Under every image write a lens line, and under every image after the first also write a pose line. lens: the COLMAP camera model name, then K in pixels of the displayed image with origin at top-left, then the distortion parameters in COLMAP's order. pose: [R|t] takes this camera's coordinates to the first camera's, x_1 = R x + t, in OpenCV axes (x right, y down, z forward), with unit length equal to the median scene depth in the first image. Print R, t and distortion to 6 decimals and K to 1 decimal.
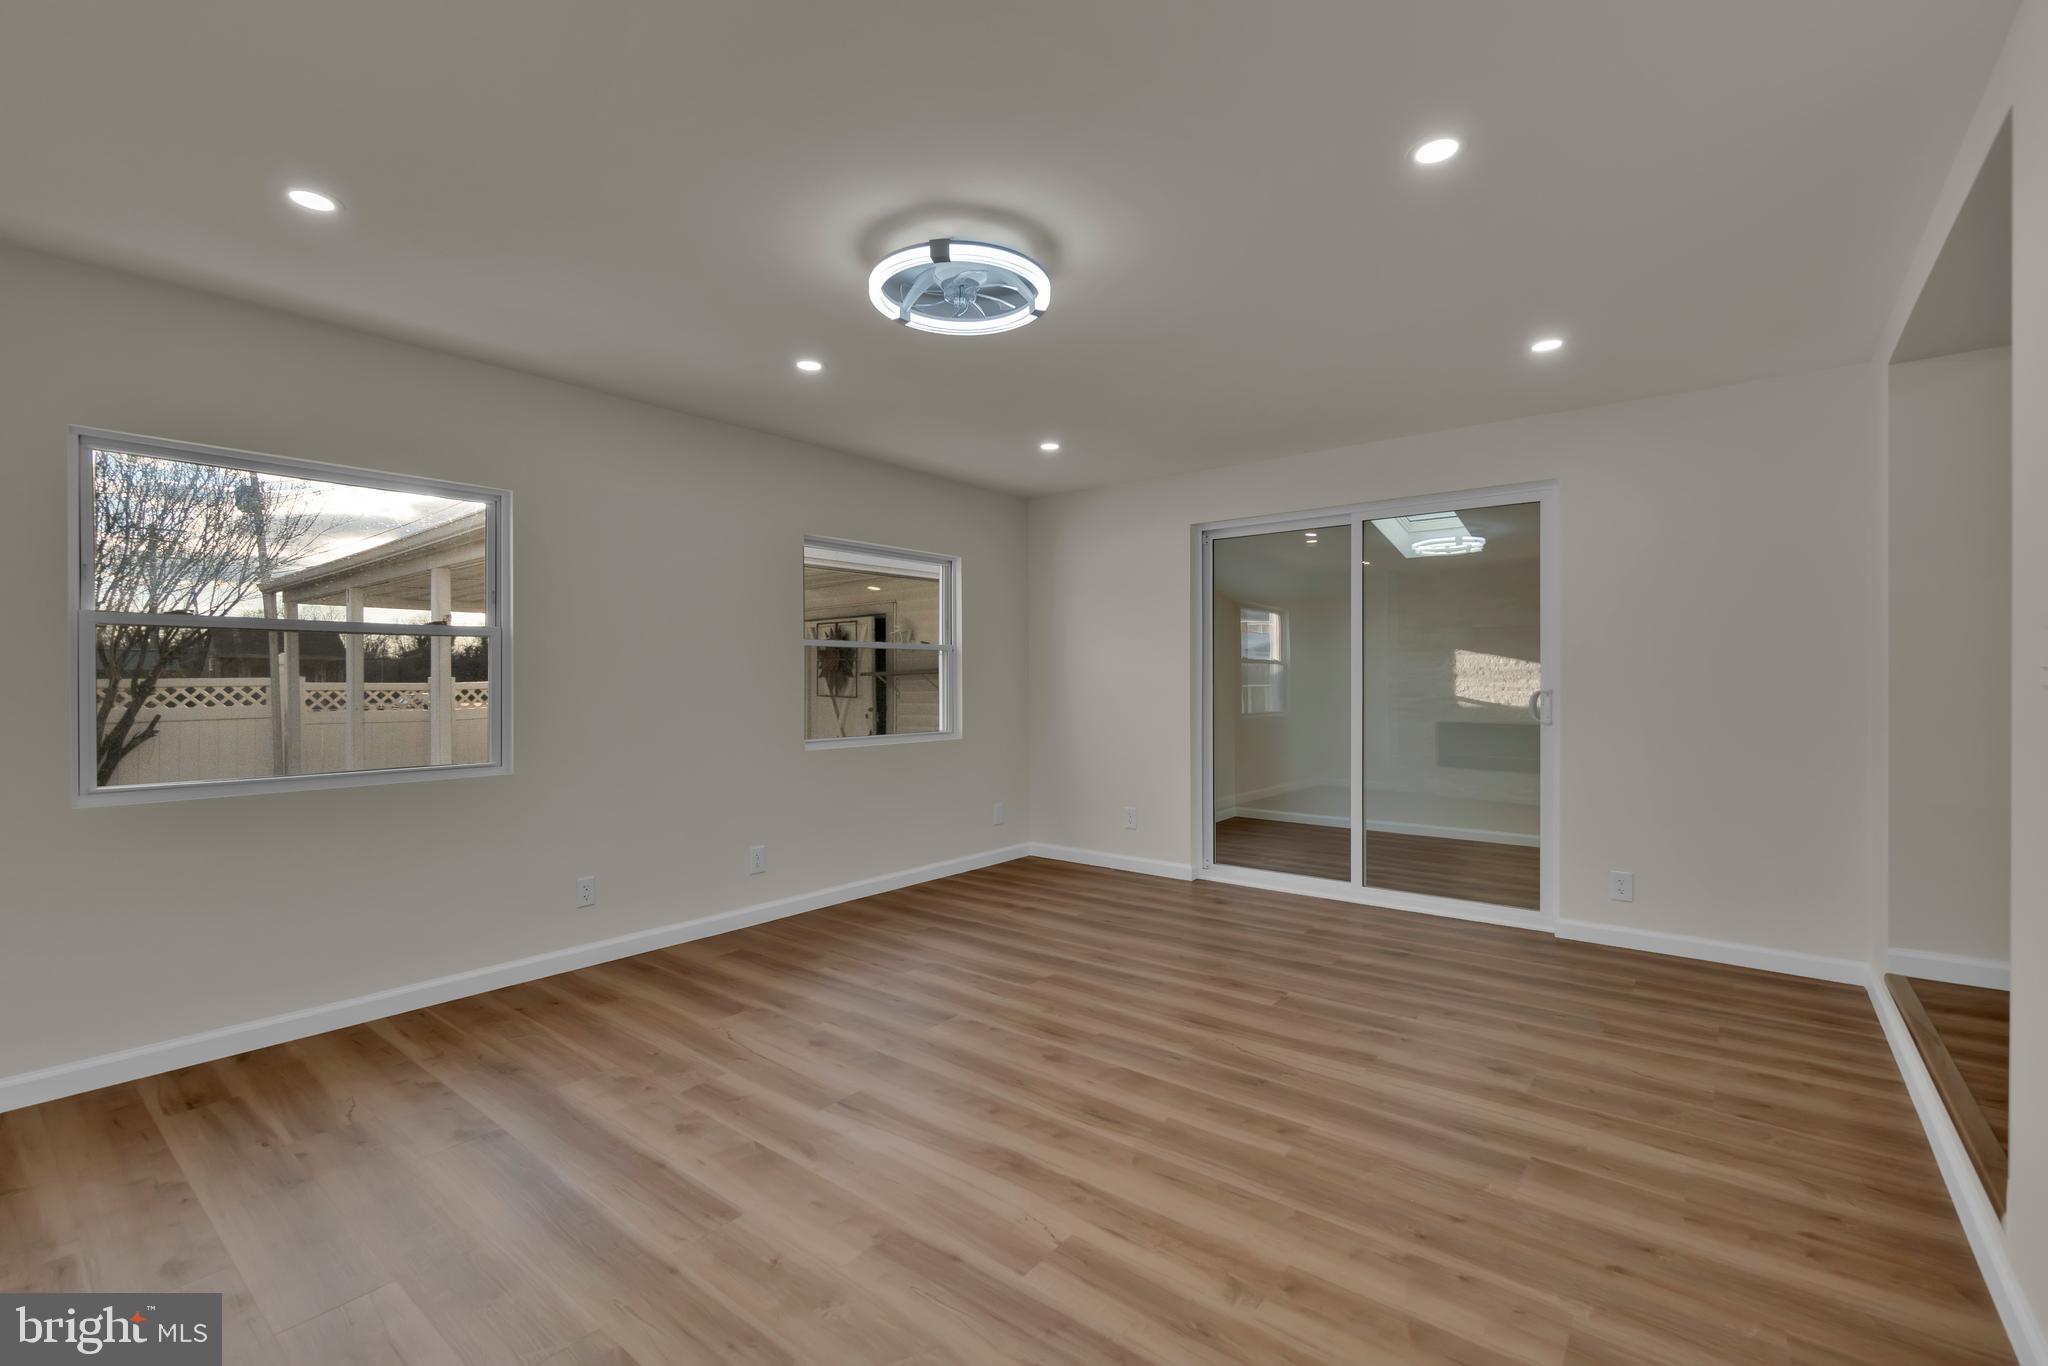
lens RADIAL K [[892.1, 0, 1029.8], [0, 892.1, 679.6], [0, 0, 1]] dist [-0.003106, -0.000032]
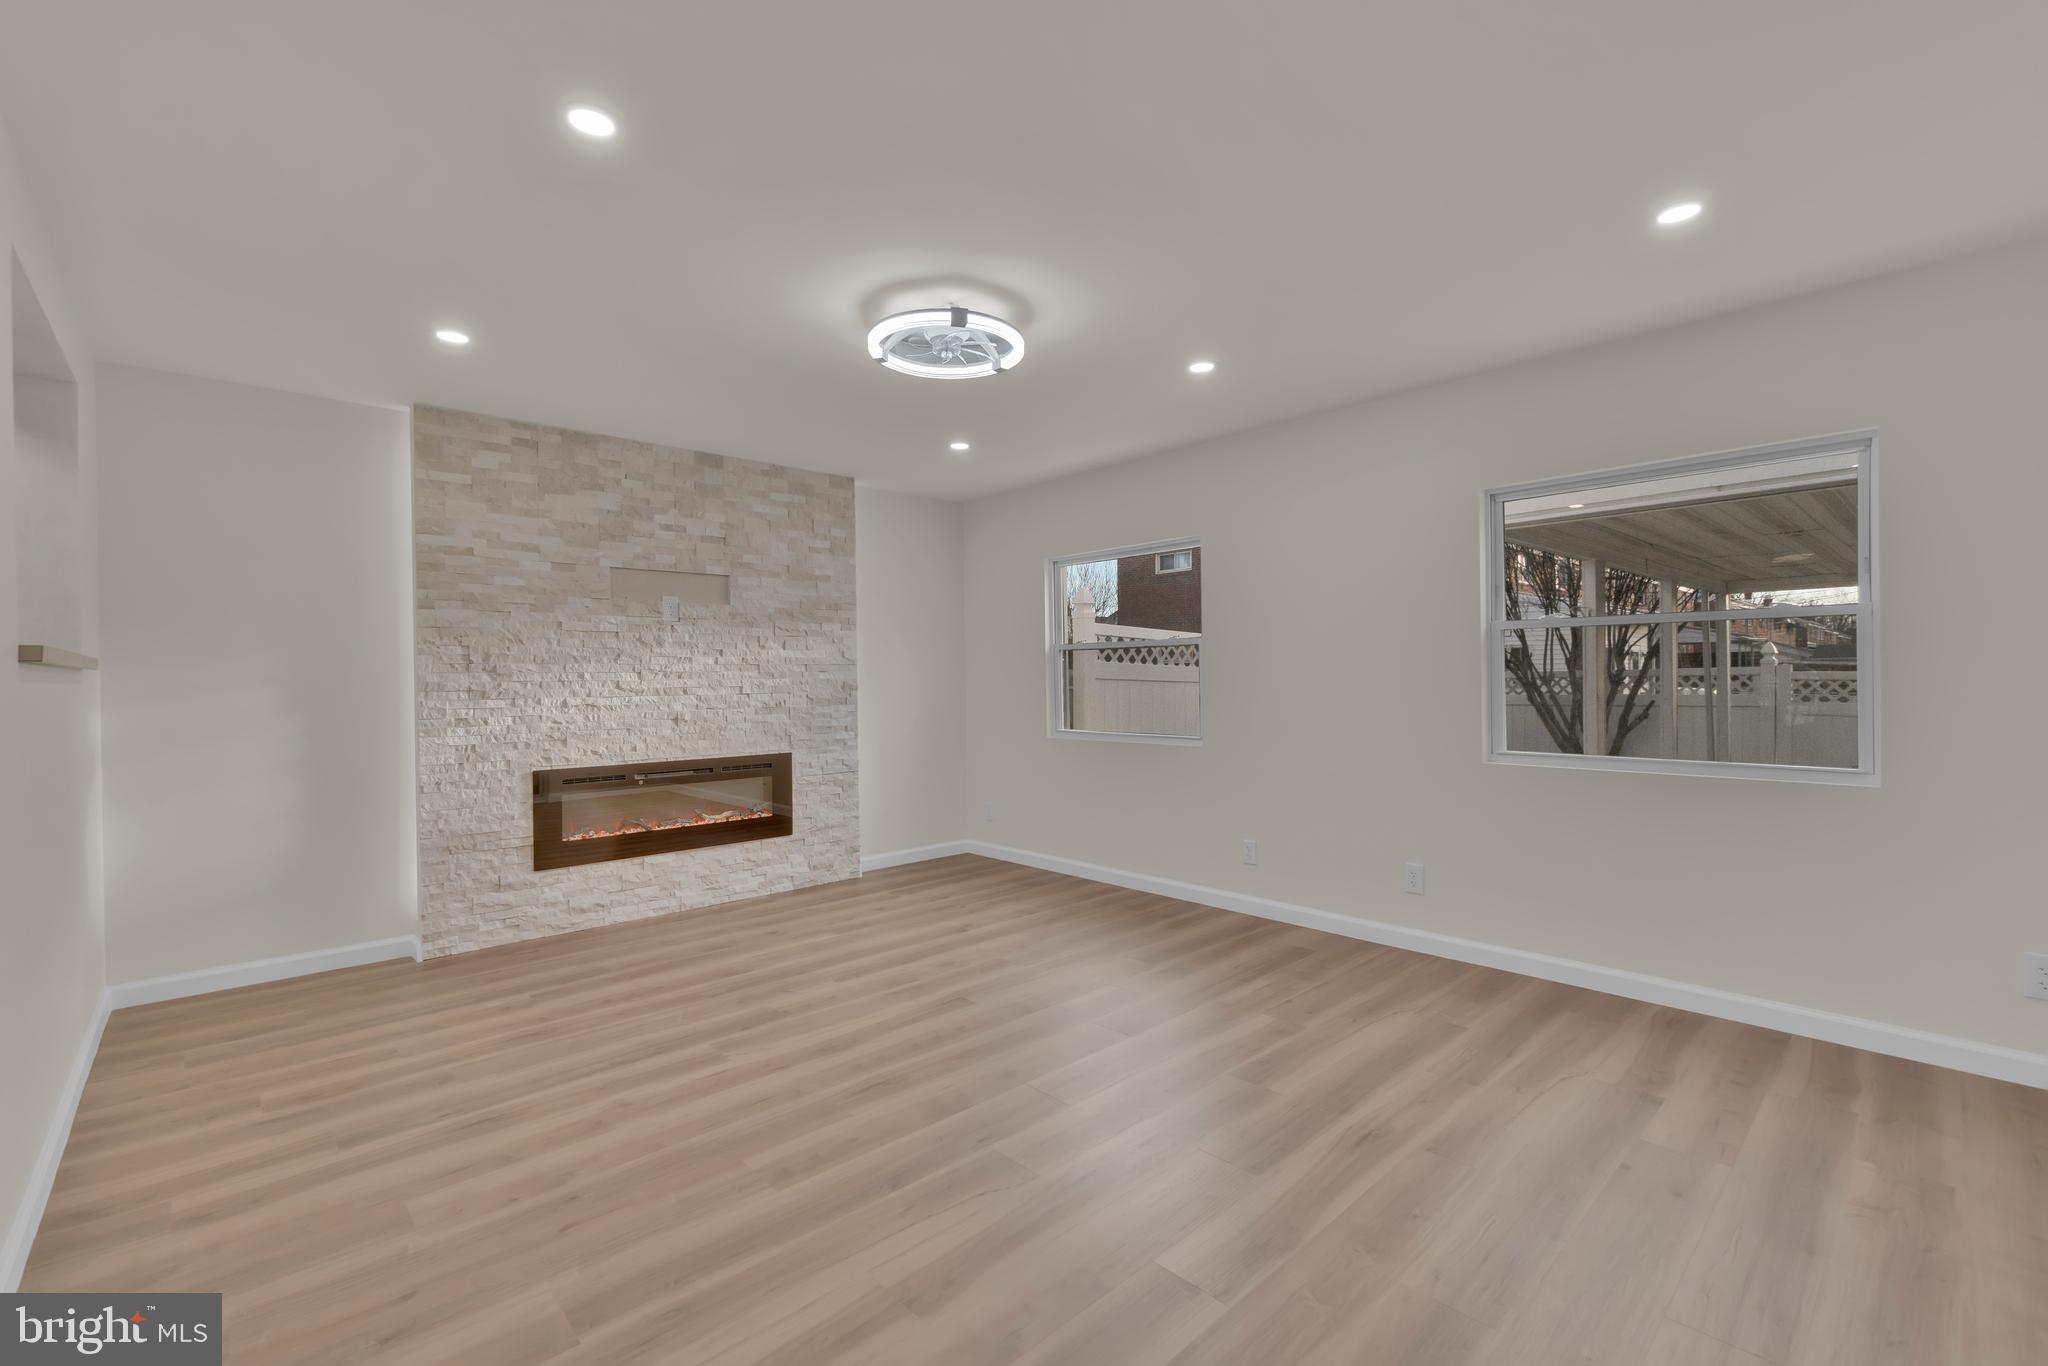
lens RADIAL K [[882.5, 0, 1025.5], [0, 882.5, 682.7], [0, 0, 1]] dist [-0.005077, 0.001060]
pose [[-0.161772, 0.008518, -0.986791, 0.809632], [0.013285, 0.999891, 0.006453, -0.004927], [0.986739, -0.012065, -0.161867, 0.991456]]
